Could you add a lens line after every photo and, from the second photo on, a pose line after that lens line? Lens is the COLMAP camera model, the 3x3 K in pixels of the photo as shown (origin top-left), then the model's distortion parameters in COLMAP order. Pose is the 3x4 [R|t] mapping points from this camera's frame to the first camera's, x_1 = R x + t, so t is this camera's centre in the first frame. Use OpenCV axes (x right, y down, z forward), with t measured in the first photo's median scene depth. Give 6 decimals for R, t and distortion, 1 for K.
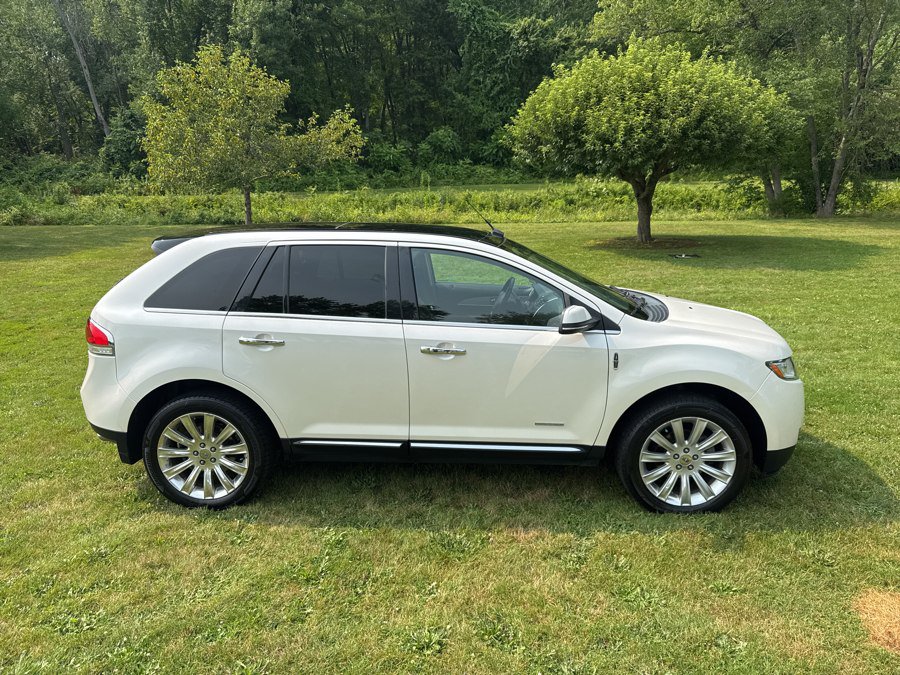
lens RADIAL K [[641.4, 0, 447.2], [0, 641.4, 336.1], [0, 0, 1]] dist [0.012846, -0.022981]
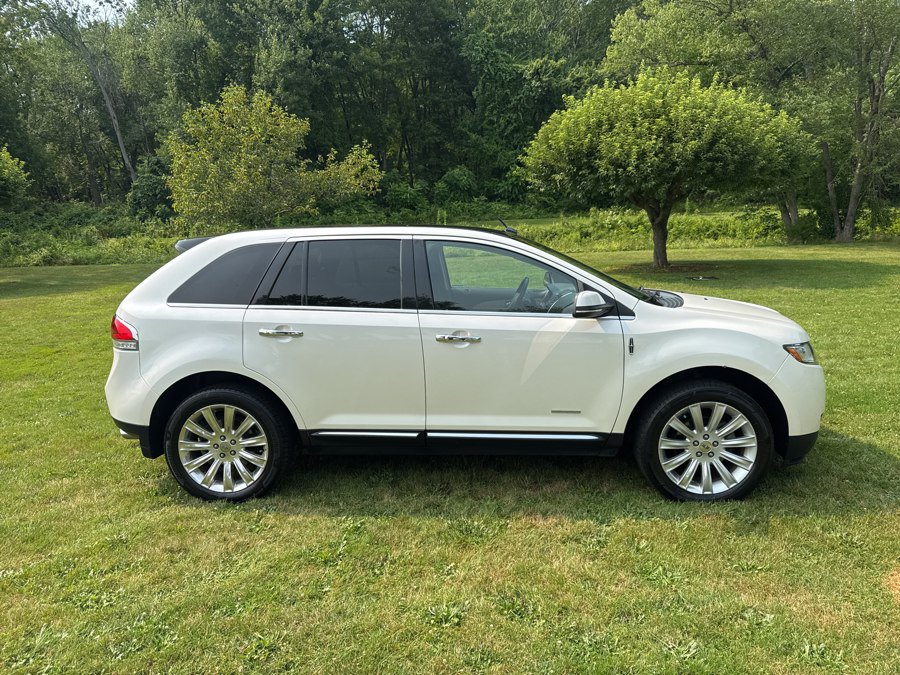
lens RADIAL K [[641.4, 0, 445.6], [0, 641.4, 333.6], [0, 0, 1]] dist [0.012846, -0.022981]
pose [[0.999394, -0.015728, -0.031061, 0.004854], [0.013709, 0.997844, -0.064178, 0.076043], [0.032003, 0.063713, 0.997455, -0.009614]]
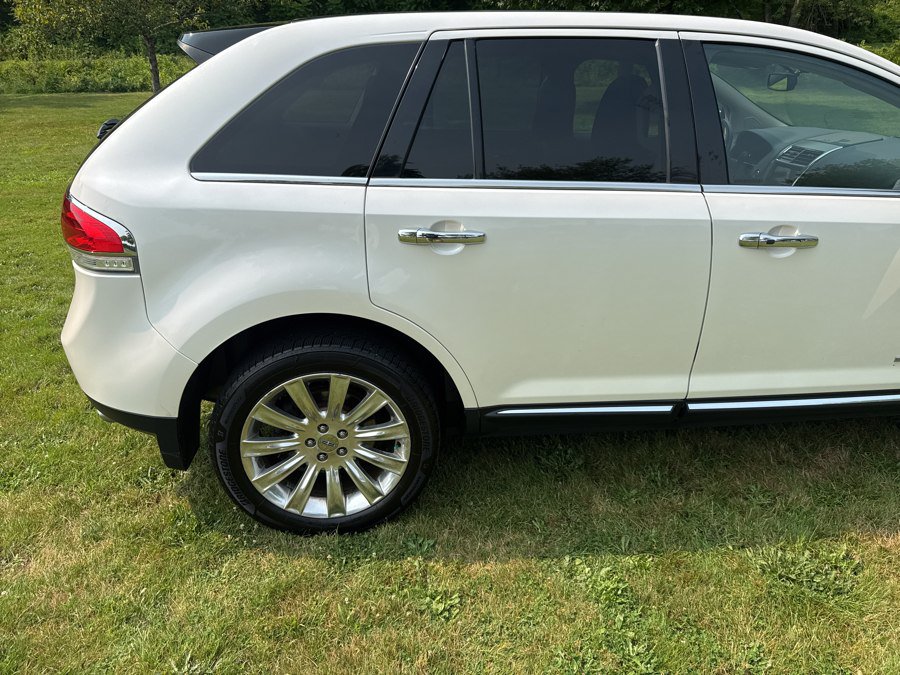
lens RADIAL K [[641.4, 0, 432.9], [0, 641.4, 359.4], [0, 0, 1]] dist [0.012846, -0.022981]
pose [[0.991527, -0.056365, 0.117032, -0.350200], [0.030578, 0.976912, 0.211441, -0.003248], [-0.126248, -0.206071, 0.970359, 0.463588]]
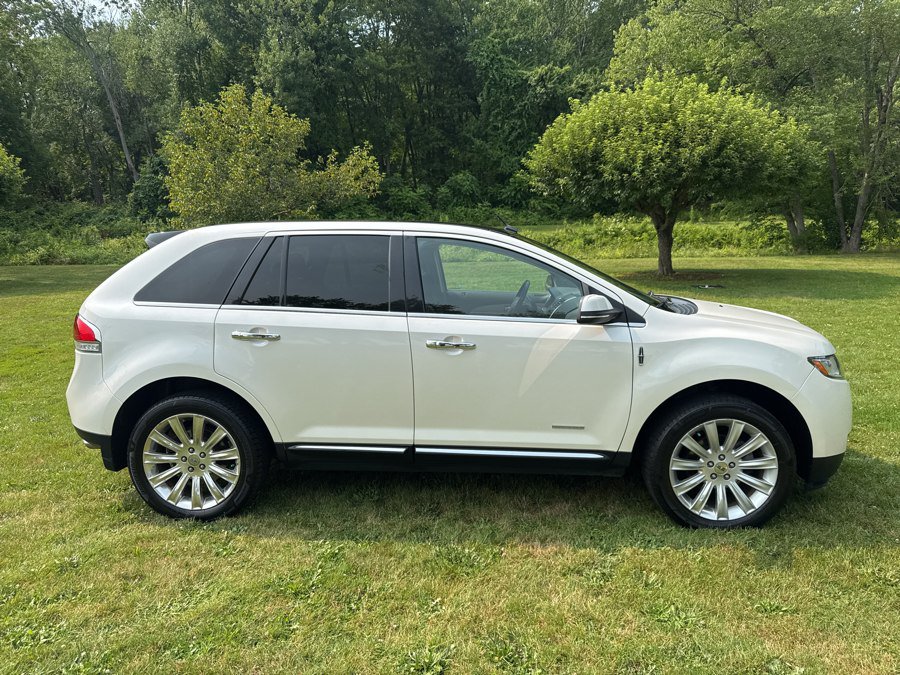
lens RADIAL K [[641.4, 0, 447.1], [0, 641.4, 334.1], [0, 0, 1]] dist [0.012846, -0.022981]
pose [[0.999513, -0.001165, -0.031172, 0.016324], [-0.001097, 0.997370, -0.072471, 0.070447], [0.031174, 0.072470, 0.996883, 0.078071]]
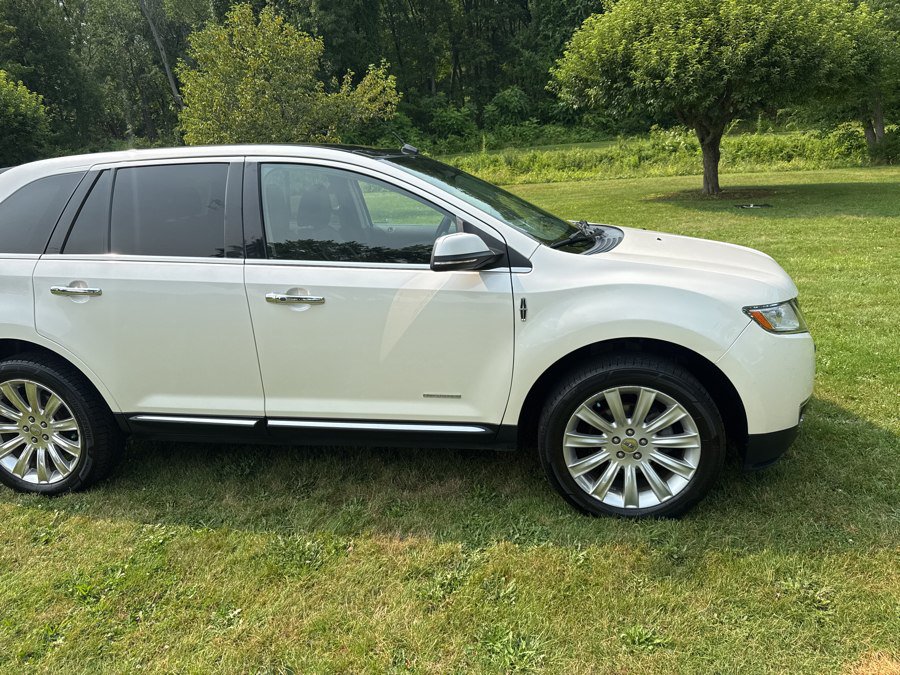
lens RADIAL K [[641.4, 0, 445.0], [0, 641.4, 337.3], [0, 0, 1]] dist [0.012846, -0.022981]
pose [[0.991359, -0.007831, -0.130940, 0.256556], [0.013838, 0.998890, 0.045032, 0.035257], [0.130442, -0.046454, 0.990367, 0.260284]]
